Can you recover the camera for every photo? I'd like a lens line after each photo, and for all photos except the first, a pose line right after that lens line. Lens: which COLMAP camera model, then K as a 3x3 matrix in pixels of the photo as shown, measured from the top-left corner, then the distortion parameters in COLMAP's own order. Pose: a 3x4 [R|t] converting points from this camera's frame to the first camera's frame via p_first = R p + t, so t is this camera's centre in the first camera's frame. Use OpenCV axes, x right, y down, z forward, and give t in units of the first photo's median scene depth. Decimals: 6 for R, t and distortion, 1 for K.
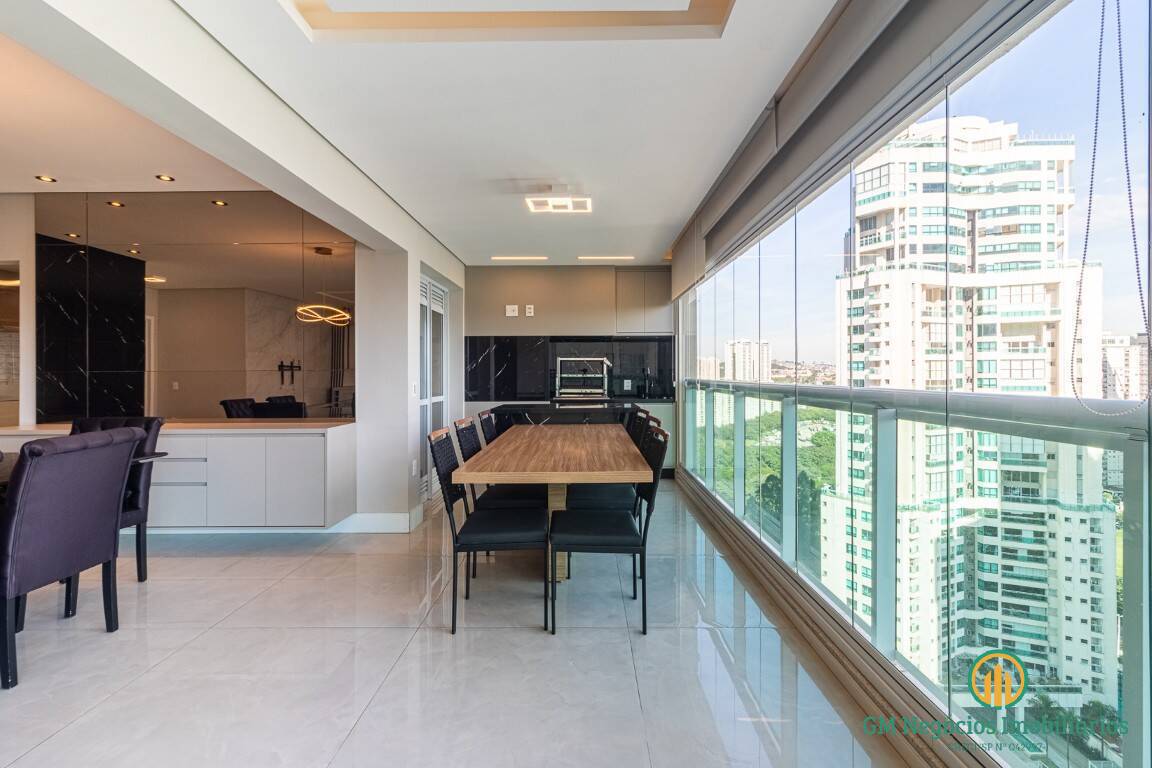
lens RADIAL K [[535.4, 0, 578.2], [0, 535.4, 374.3], [0, 0, 1]] dist [0.004264, 0.001445]
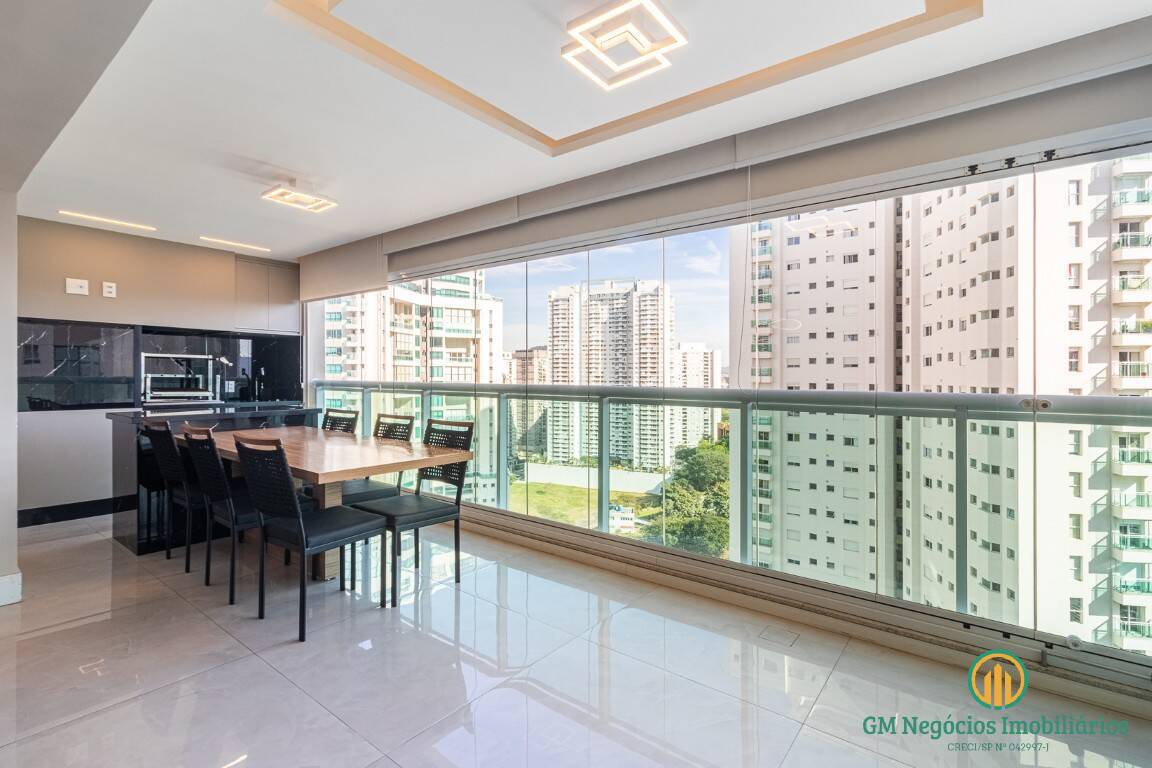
lens RADIAL K [[535.4, 0, 577.2], [0, 535.4, 370.2], [0, 0, 1]] dist [0.004264, 0.001445]
pose [[0.602411, 0.019009, 0.797960, -0.187377], [-0.009235, 0.999815, -0.016845, 0.001385], [-0.798133, 0.002778, 0.602475, 0.004412]]
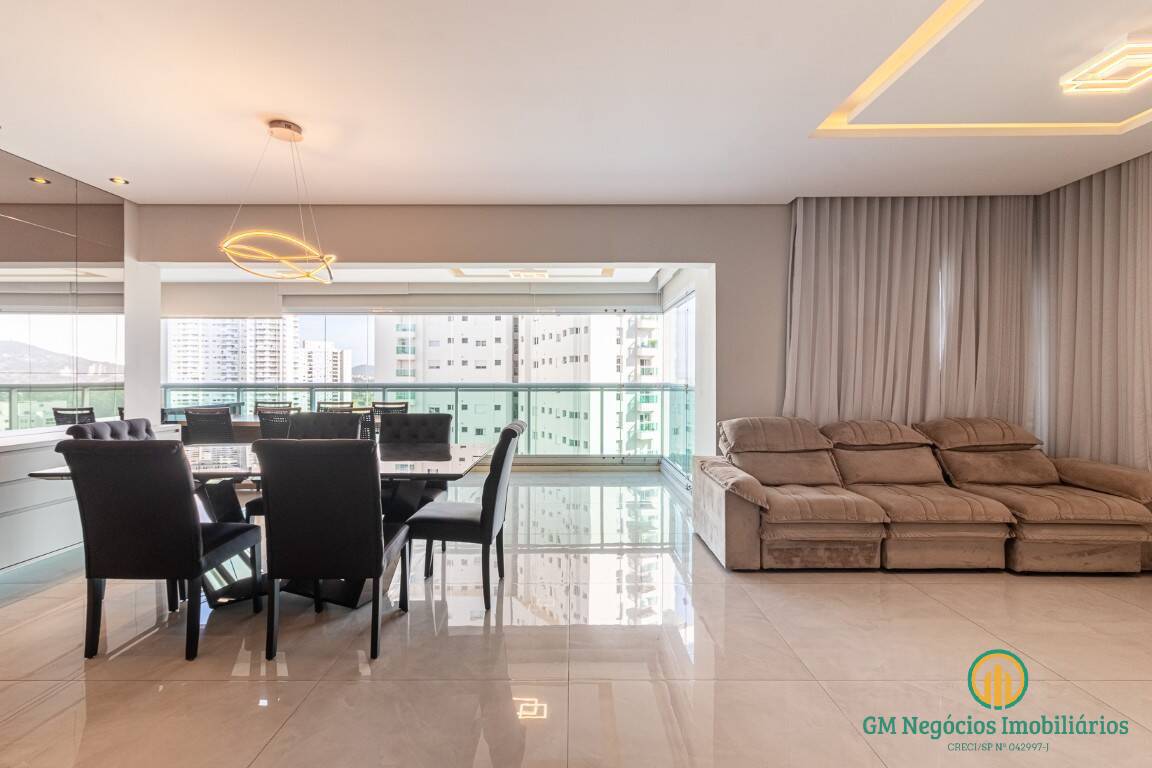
lens RADIAL K [[535.4, 0, 573.9], [0, 535.4, 394.4], [0, 0, 1]] dist [0.004264, 0.001445]
pose [[-0.017791, -0.025120, 0.999526, -0.622839], [0.002202, 0.999681, 0.025163, 0.004229], [-0.999839, 0.002649, -0.017730, 0.061465]]
